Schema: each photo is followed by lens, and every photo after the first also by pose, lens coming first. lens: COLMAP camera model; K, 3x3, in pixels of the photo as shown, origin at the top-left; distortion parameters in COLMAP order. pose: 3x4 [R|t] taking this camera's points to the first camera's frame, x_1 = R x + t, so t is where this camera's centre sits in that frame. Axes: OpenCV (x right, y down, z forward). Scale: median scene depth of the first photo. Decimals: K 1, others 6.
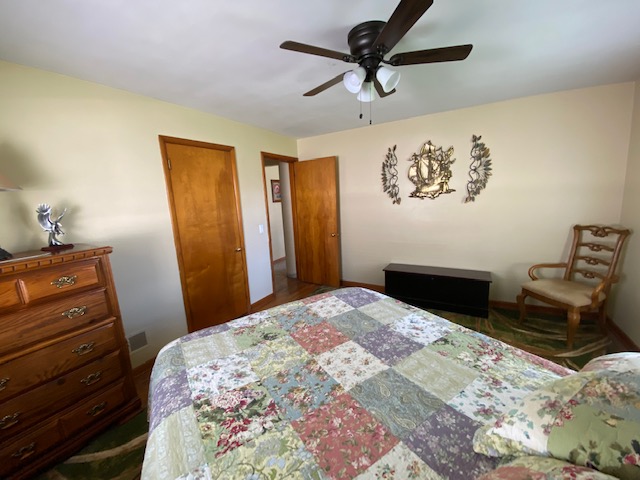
lens RADIAL K [[258.5, 0, 319.5], [0, 258.5, 239.9], [0, 0, 1]] dist [-0.024216, -0.004354]
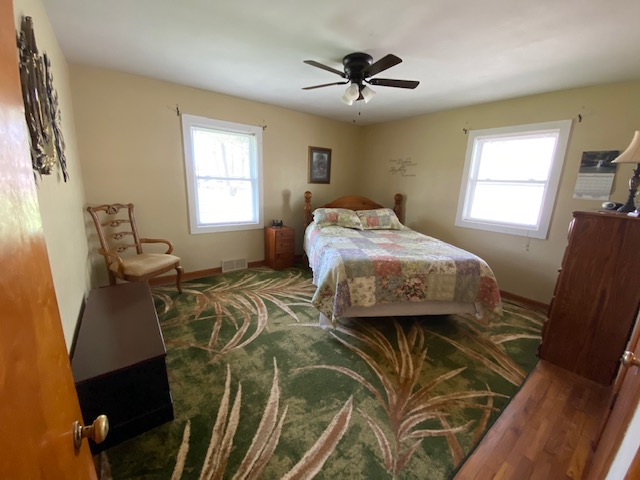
lens RADIAL K [[258.5, 0, 319.4], [0, 258.5, 241.3], [0, 0, 1]] dist [-0.024216, -0.004354]
pose [[-0.924742, -0.065475, 0.374921, -0.139656], [0.080357, 0.929295, 0.360491, -0.227291], [-0.372015, 0.363489, -0.854097, 1.670451]]
